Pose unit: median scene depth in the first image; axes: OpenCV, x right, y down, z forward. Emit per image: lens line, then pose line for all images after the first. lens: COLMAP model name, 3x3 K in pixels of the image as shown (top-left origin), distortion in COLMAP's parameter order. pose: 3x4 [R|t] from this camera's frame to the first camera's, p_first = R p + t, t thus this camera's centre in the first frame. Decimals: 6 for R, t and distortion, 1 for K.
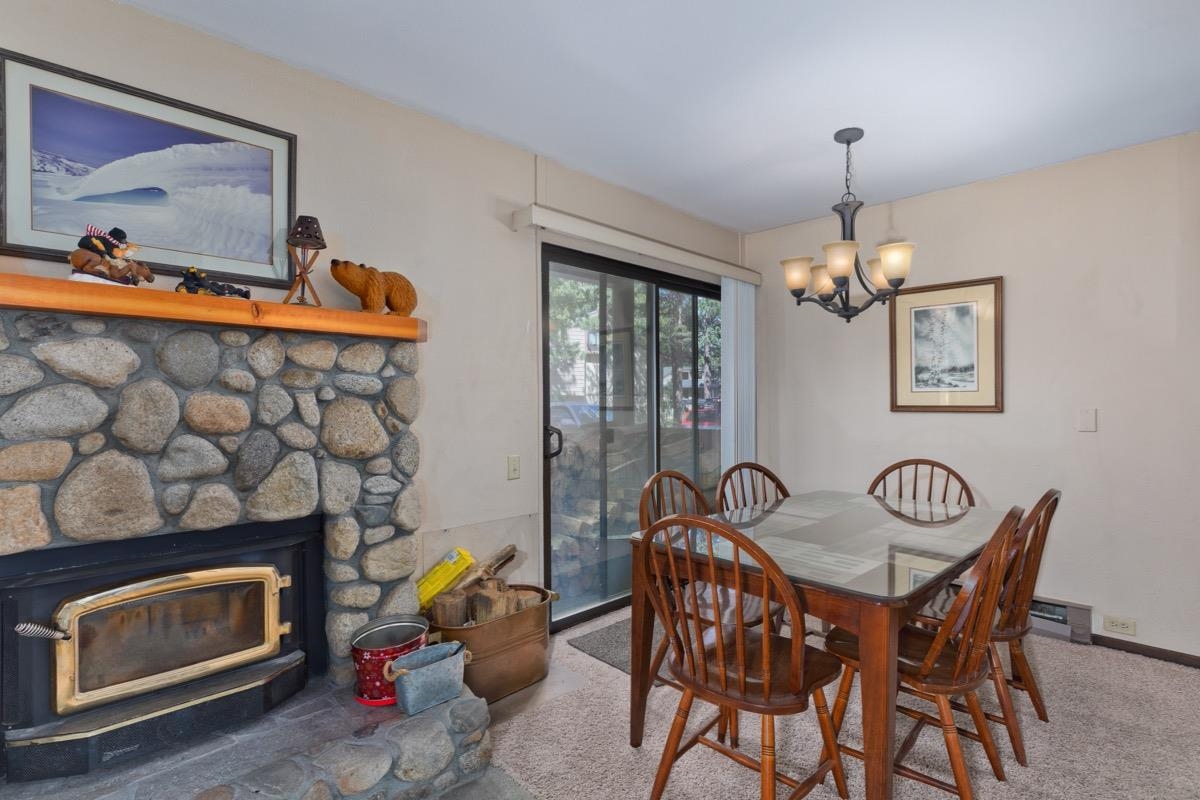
lens RADIAL K [[585.0, 0, 604.0], [0, 585.0, 405.4], [0, 0, 1]] dist [-0.002451, 0.001312]
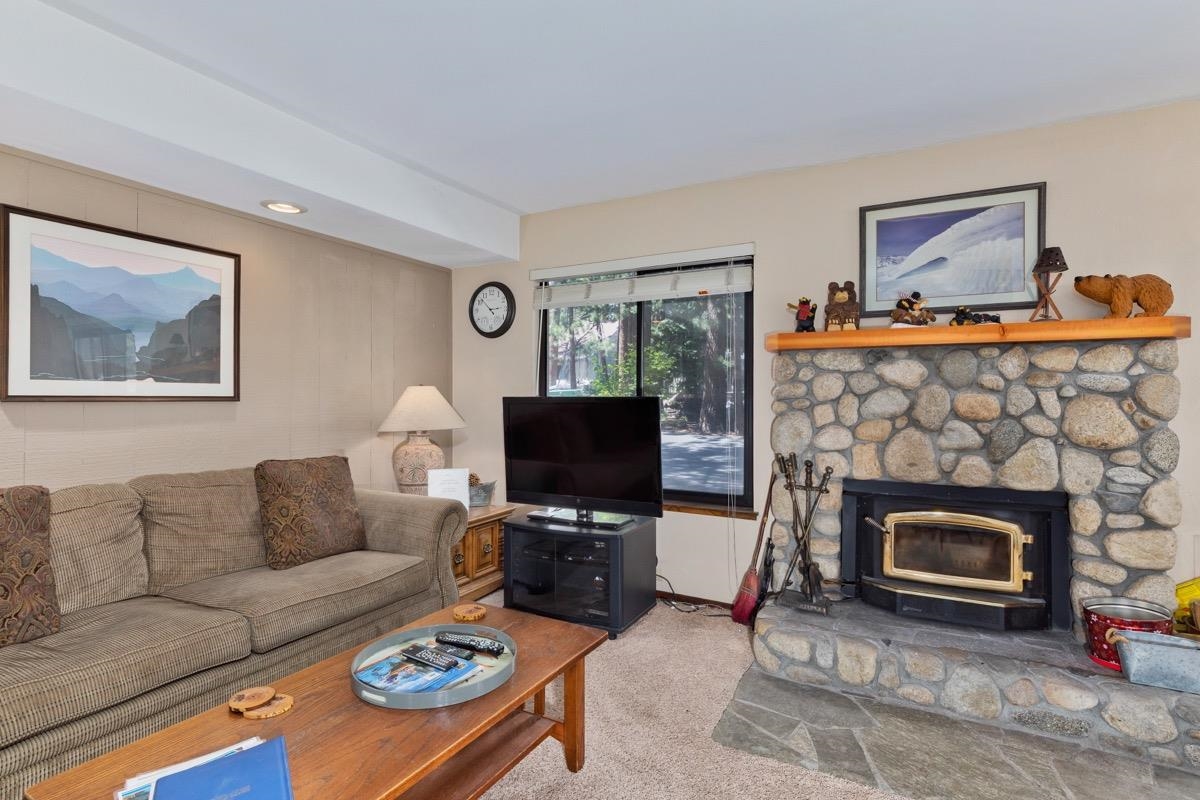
lens RADIAL K [[585.0, 0, 610.3], [0, 585.0, 398.1], [0, 0, 1]] dist [-0.002451, 0.001312]
pose [[0.302693, 0.000675, -0.953088, 0.404219], [-0.009131, 0.999956, -0.002191, 0.004941], [0.953044, 0.009366, 0.302686, -0.265028]]
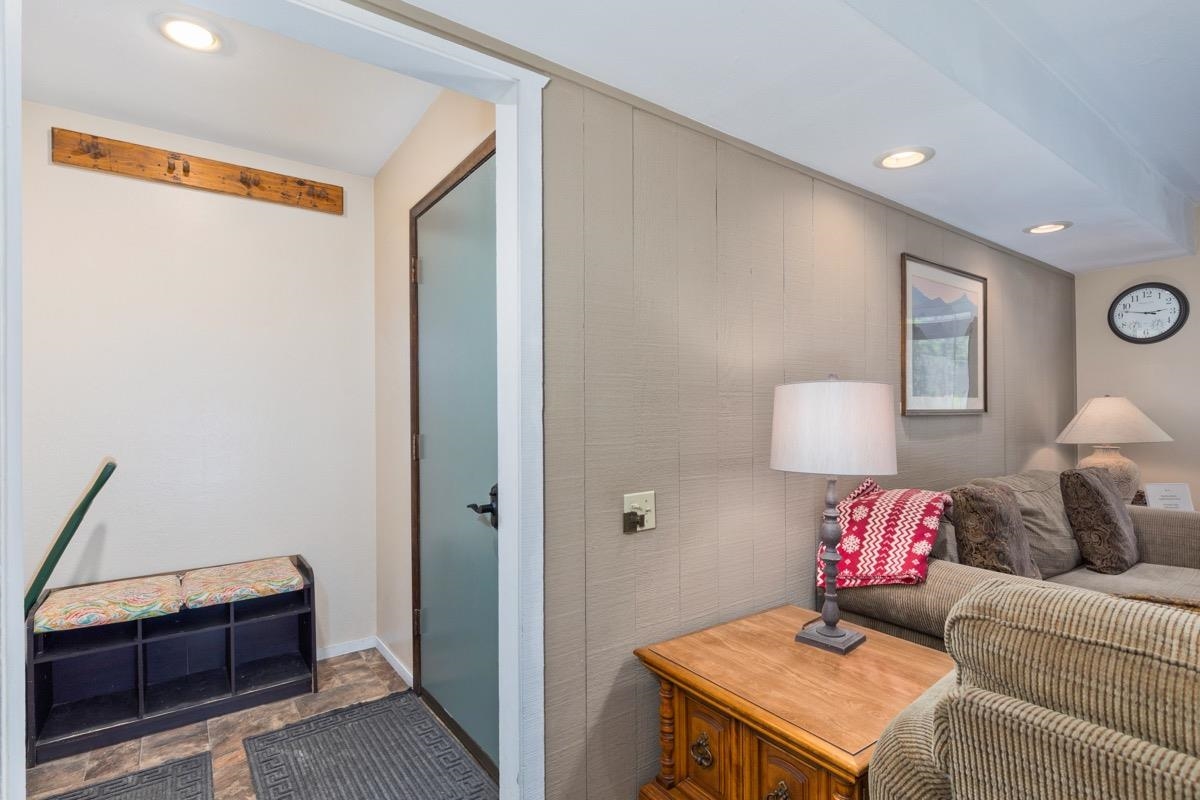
lens RADIAL K [[585.0, 0, 601.5], [0, 585.0, 404.9], [0, 0, 1]] dist [-0.002451, 0.001312]
pose [[-0.141850, -0.002835, -0.989884, 0.463867], [-0.000806, 0.999996, -0.002749, -0.000241], [0.989888, 0.000408, -0.141852, -1.582236]]
